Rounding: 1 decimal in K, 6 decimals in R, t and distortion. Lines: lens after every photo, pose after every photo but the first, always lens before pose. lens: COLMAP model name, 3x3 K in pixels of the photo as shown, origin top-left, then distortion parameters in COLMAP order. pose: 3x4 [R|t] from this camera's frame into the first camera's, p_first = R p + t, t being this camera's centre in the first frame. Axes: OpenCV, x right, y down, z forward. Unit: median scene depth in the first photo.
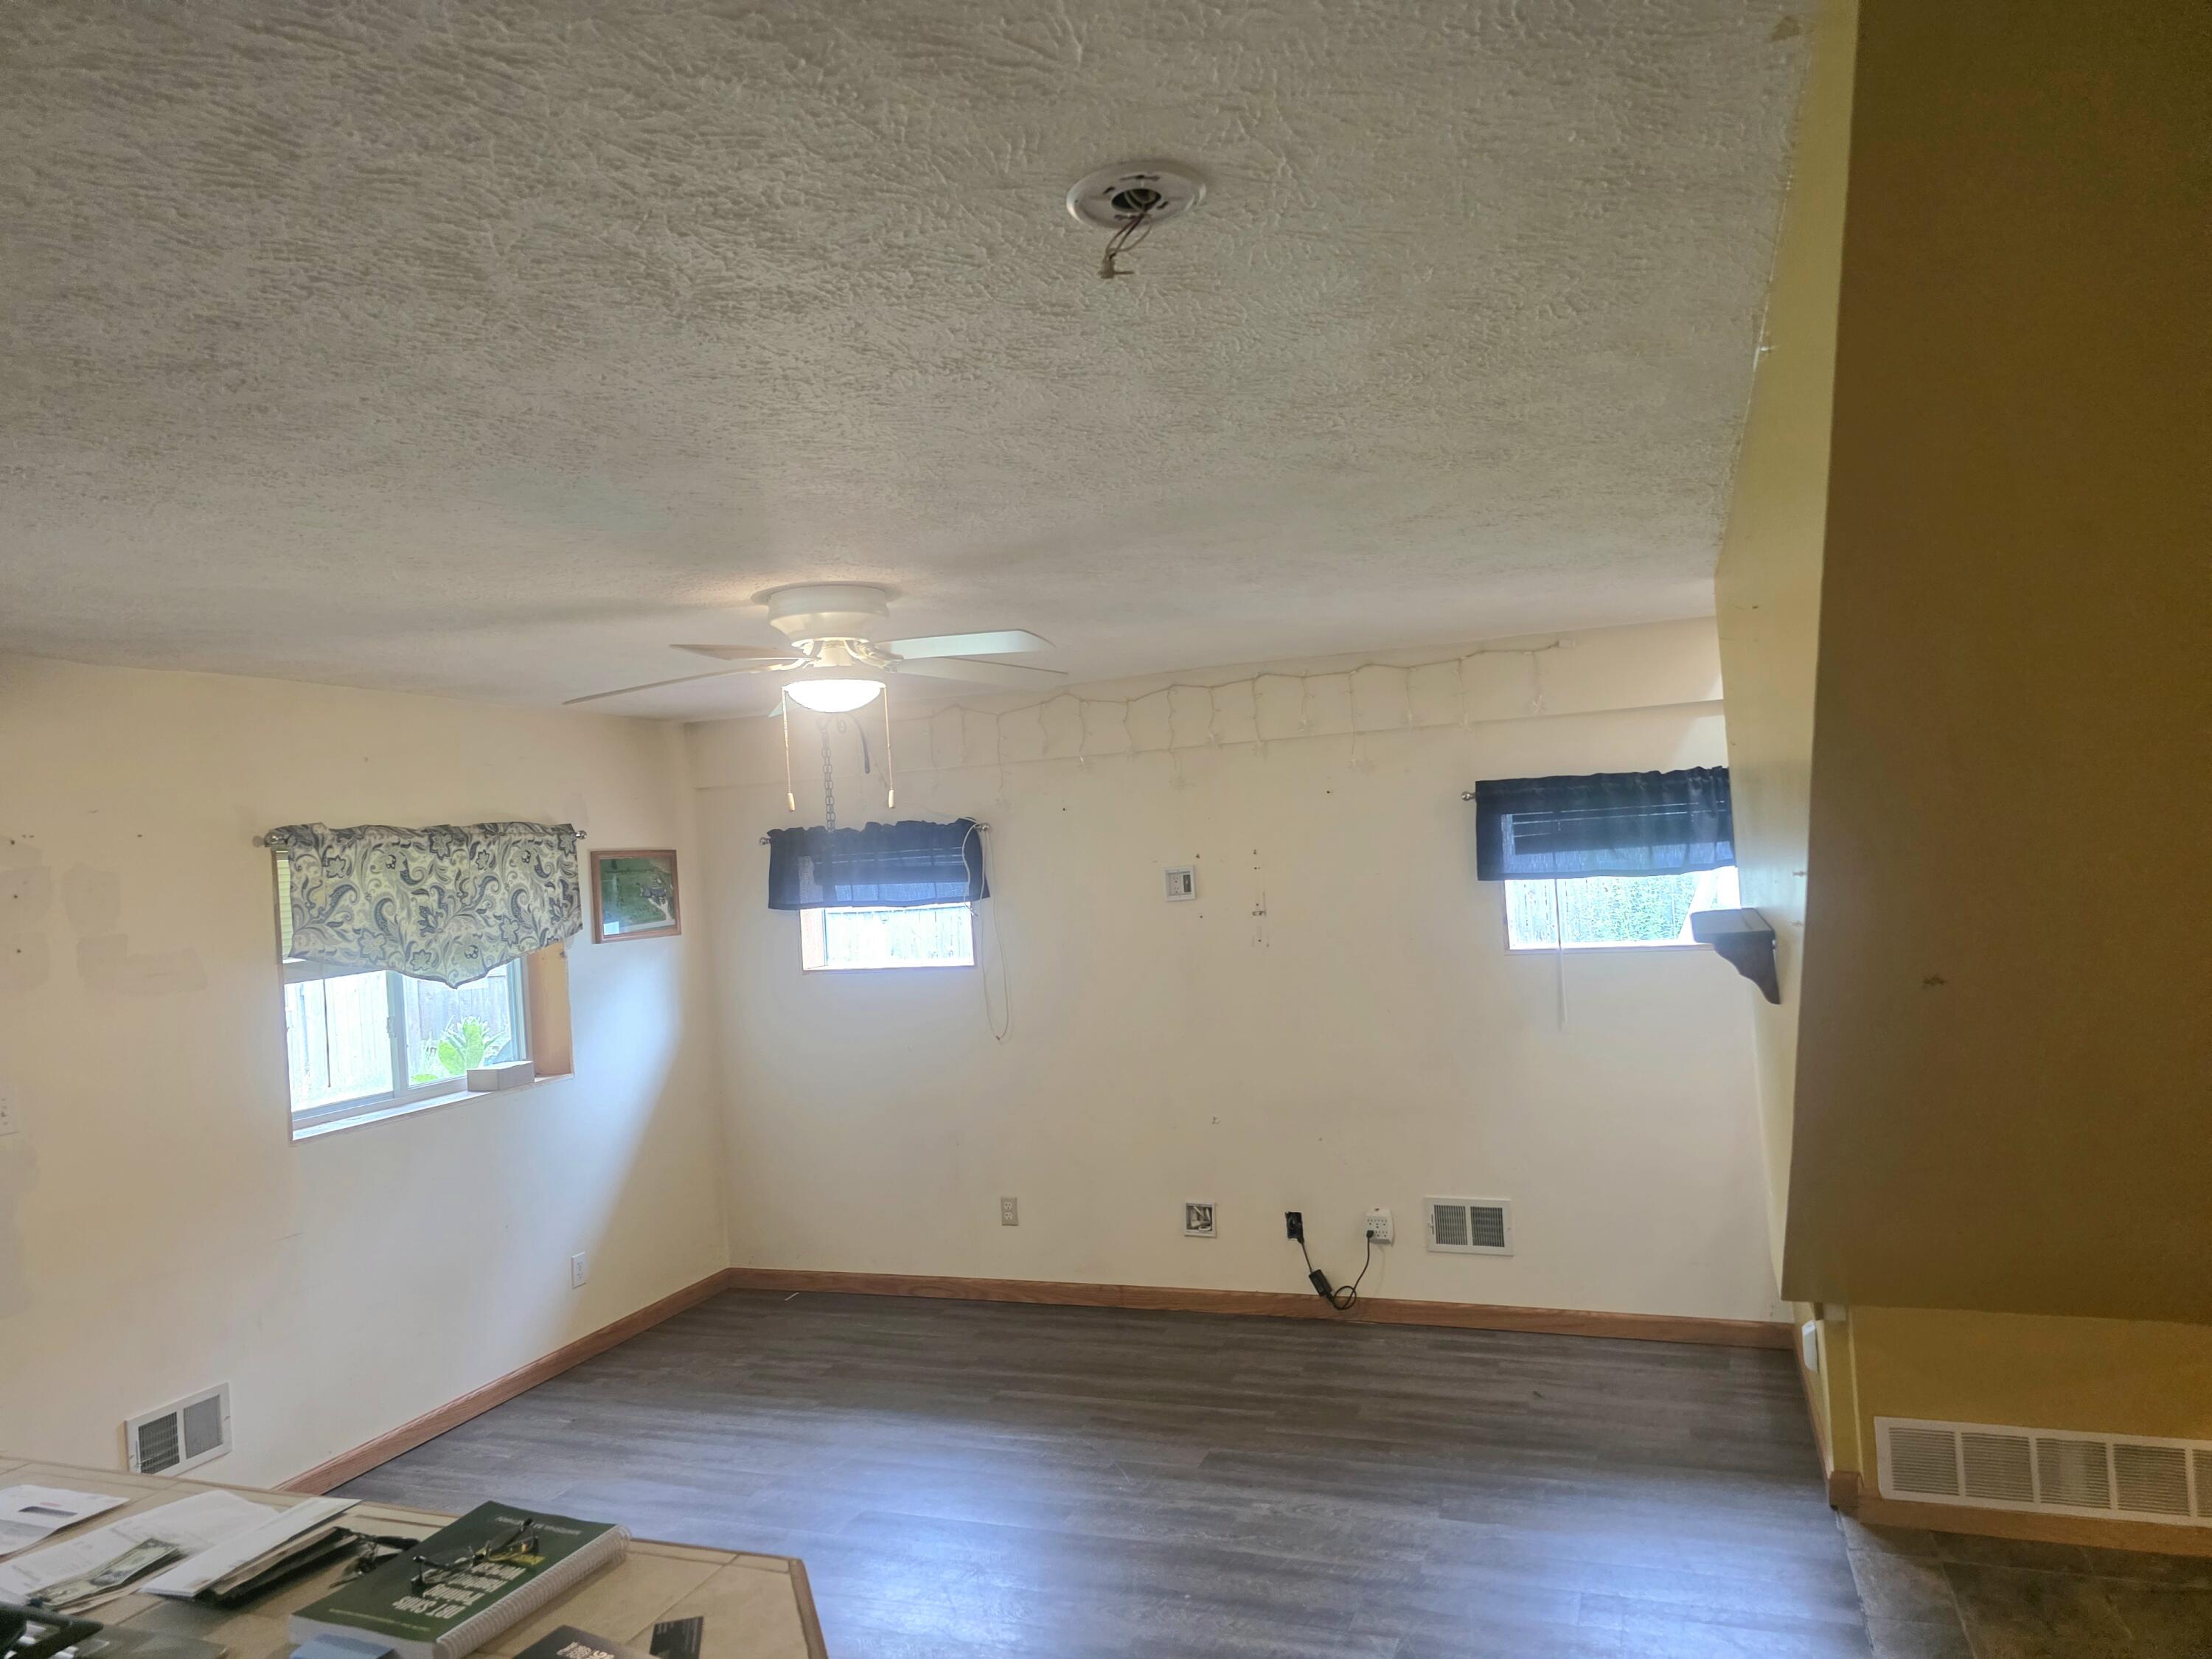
lens RADIAL K [[1490.4, 0, 1107.9], [0, 1490.4, 832.3], [0, 0, 1]] dist [0.003170, -0.000293]
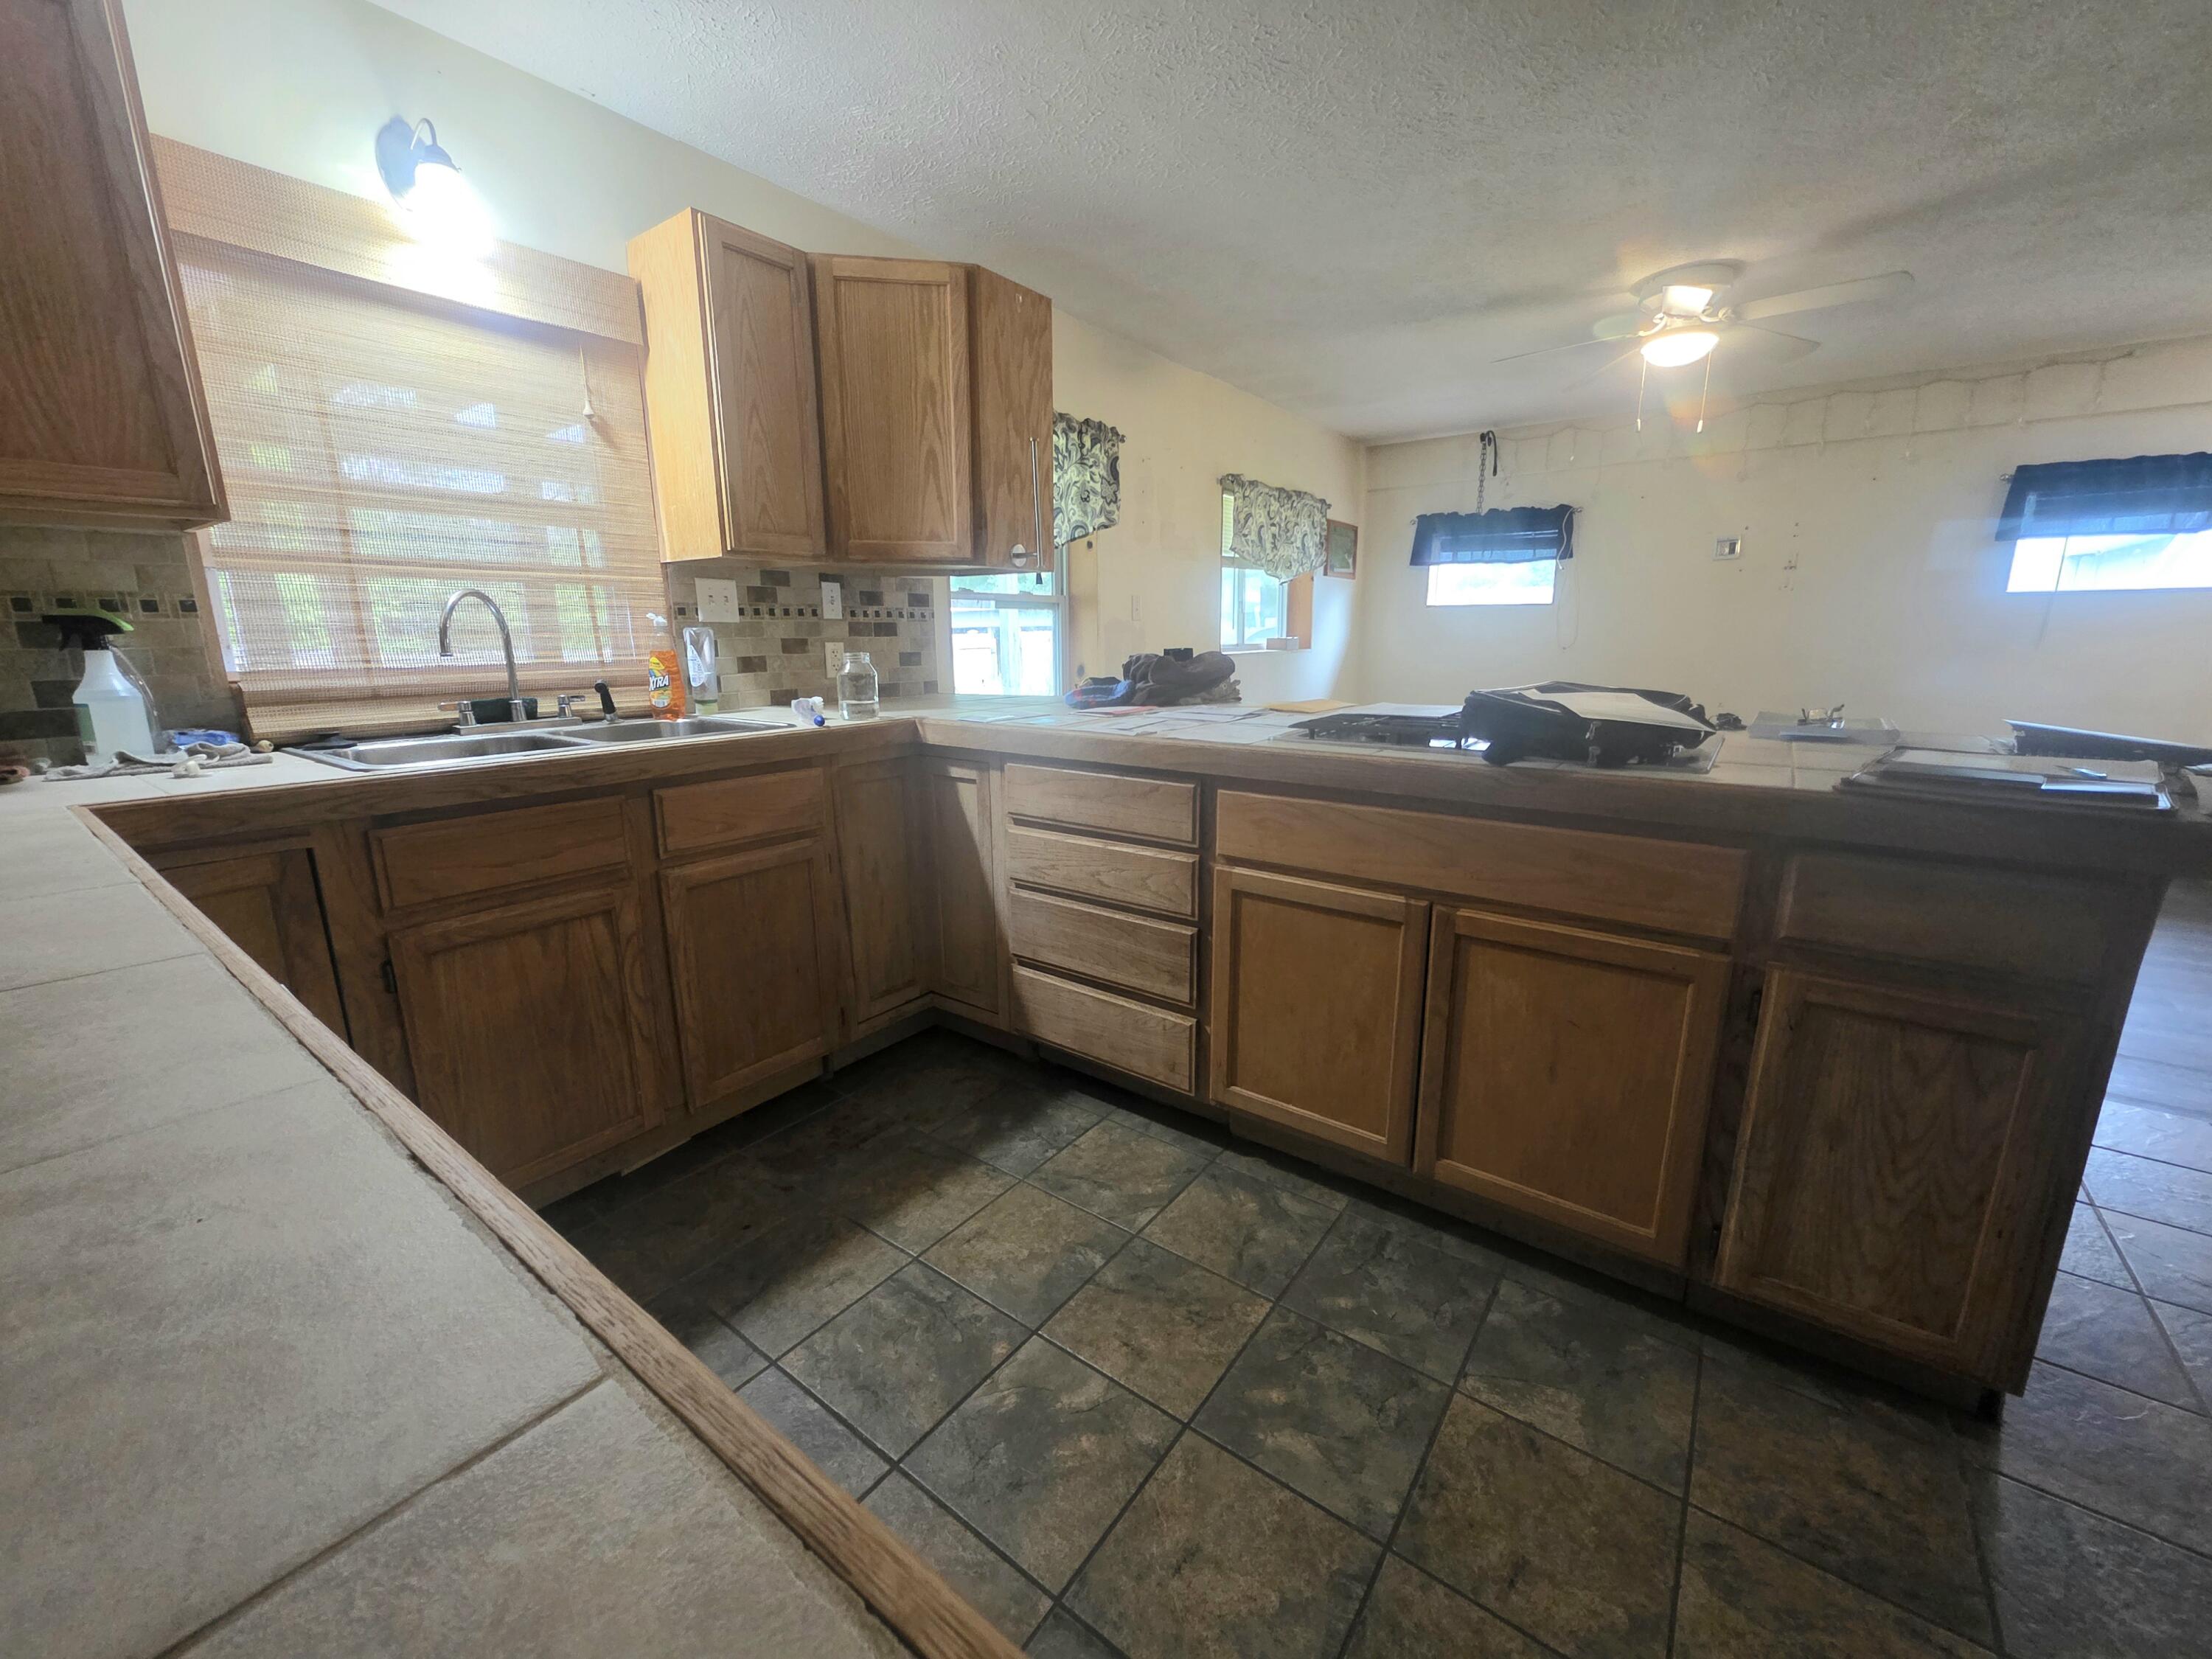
lens RADIAL K [[883.7, 0, 1103.3], [0, 883.7, 835.2], [0, 0, 1]] dist [0.002170, 0.000619]
pose [[0.959265, 0.114765, -0.258146, -0.328962], [-0.047646, 0.966401, 0.252584, 0.134246], [0.278460, -0.229996, 0.932503, -0.104251]]
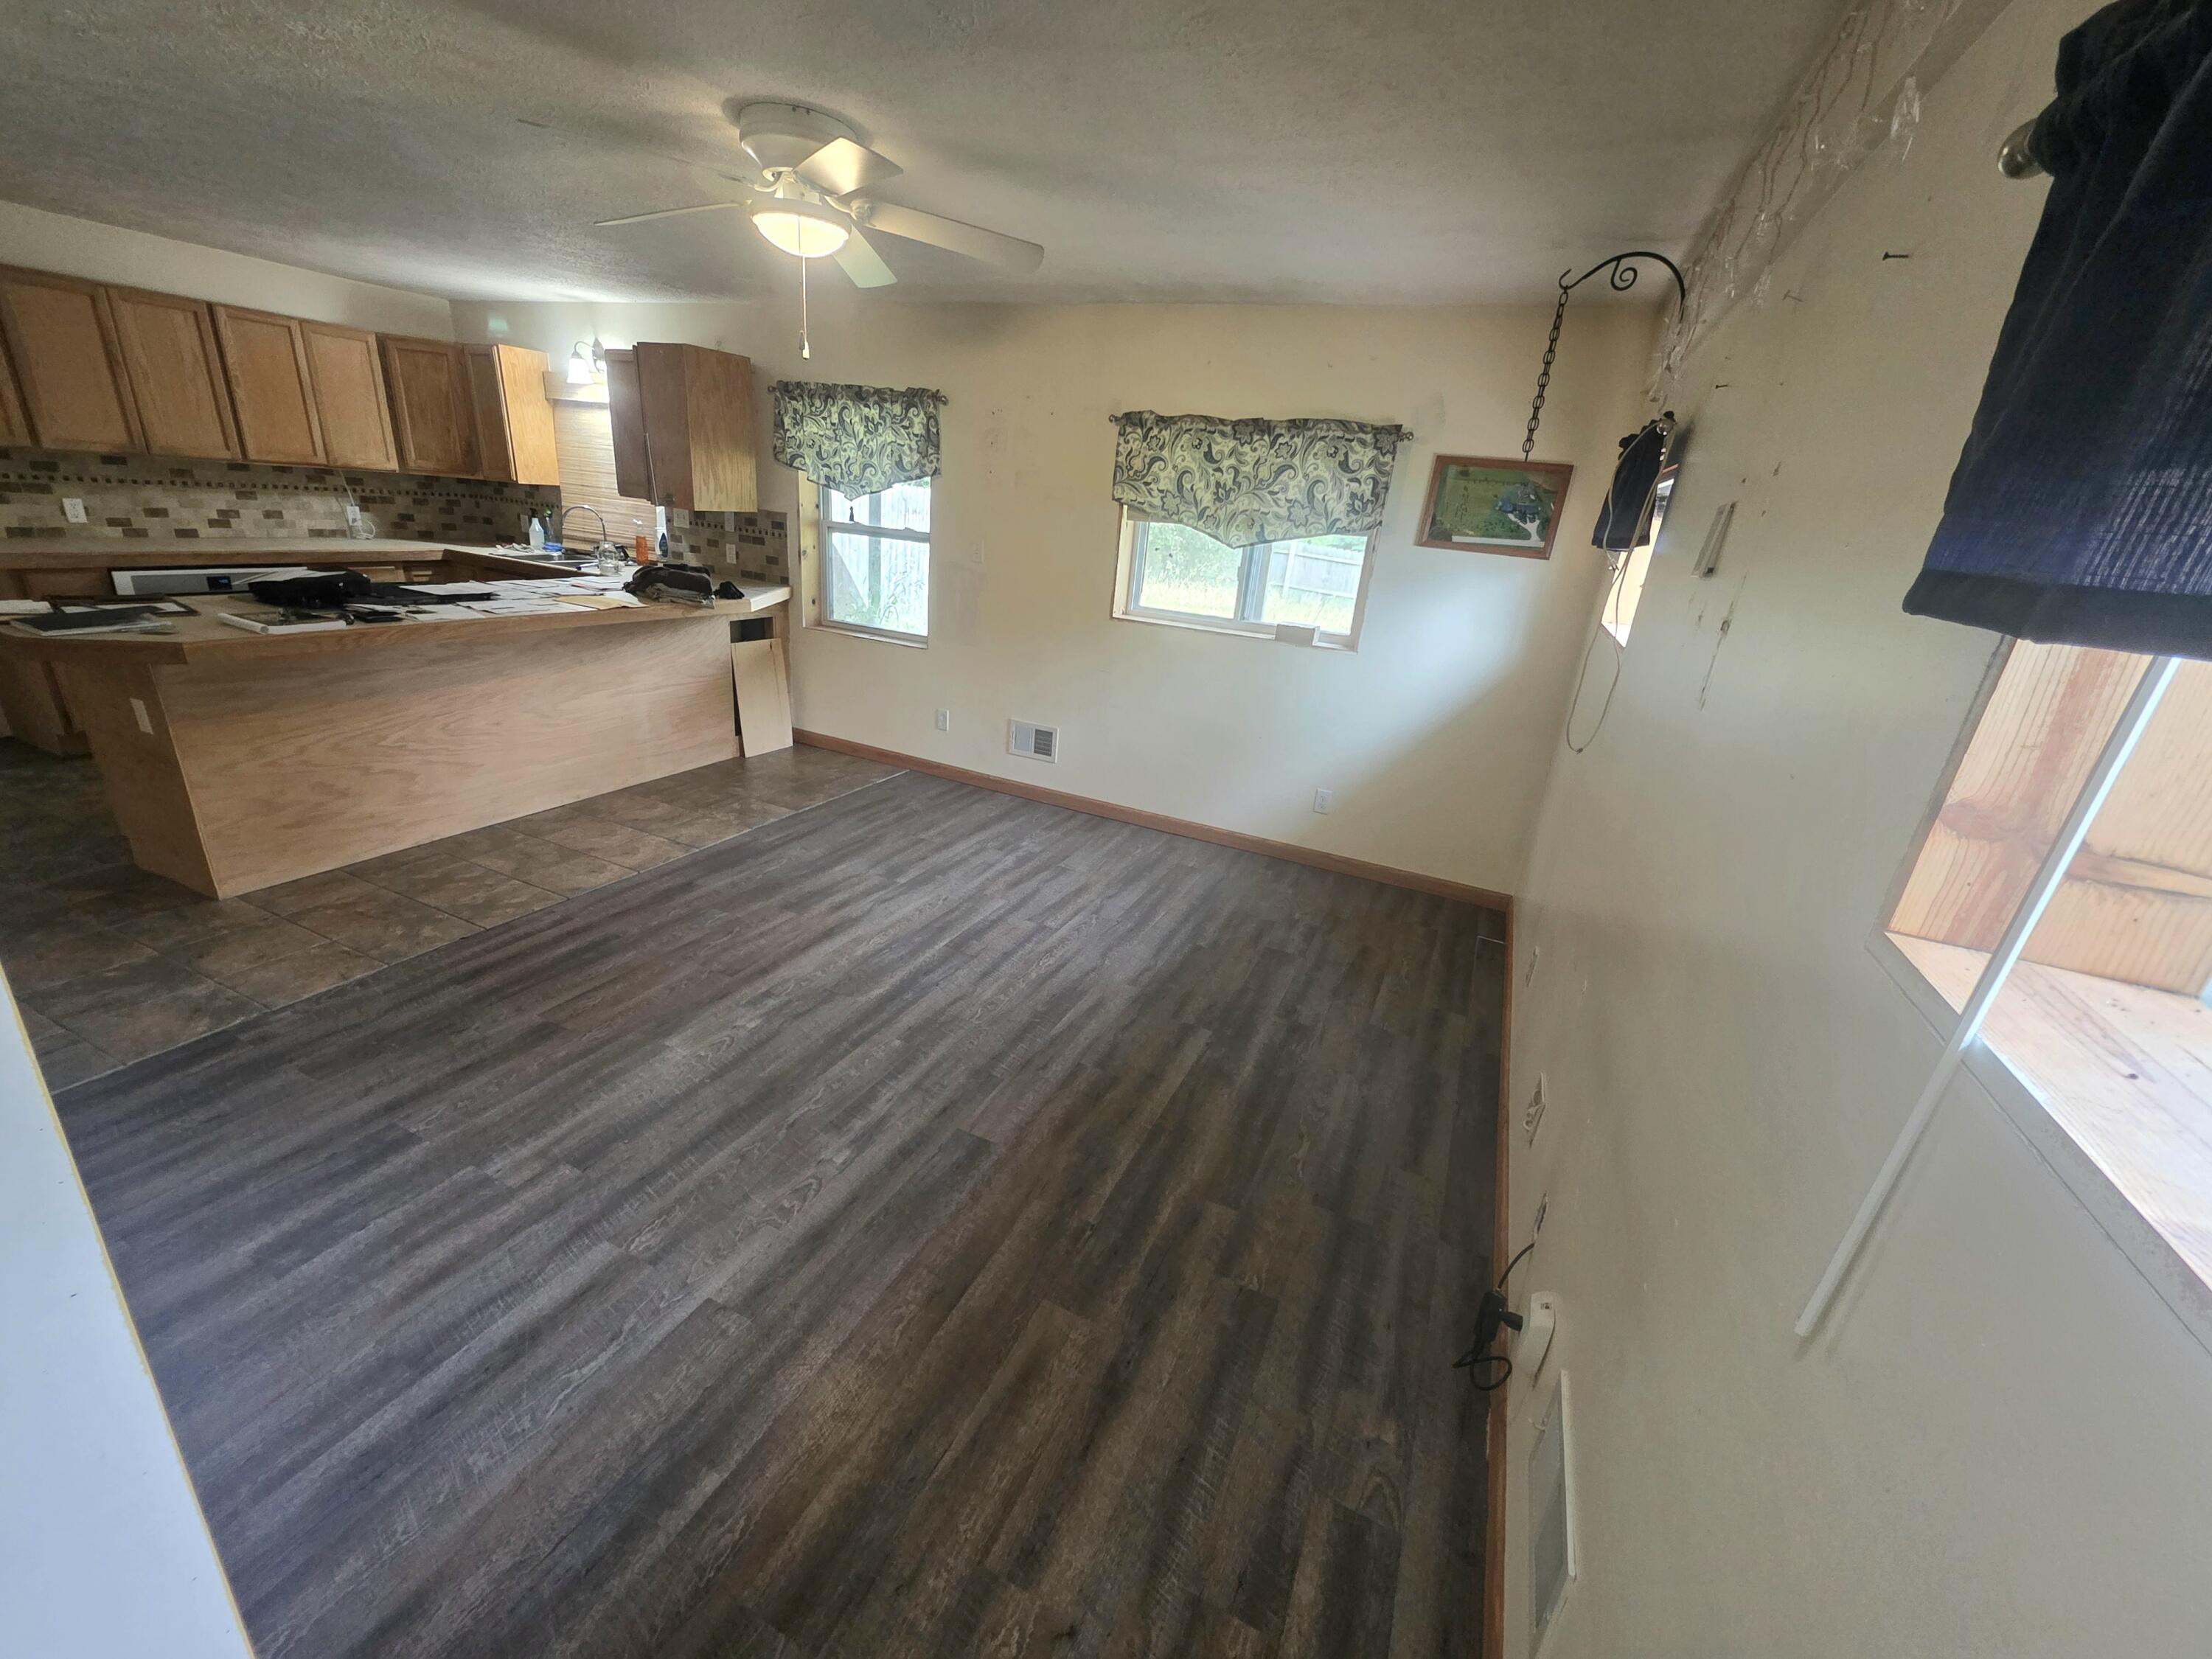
lens RADIAL K [[883.7, 0, 1093.4], [0, 883.7, 828.6], [0, 0, 1]] dist [0.002170, 0.000619]
pose [[-0.083961, 0.399035, -0.913084, 0.408626], [-0.068312, 0.911859, 0.404781, 0.018833], [0.994125, 0.096360, -0.049302, 0.918853]]
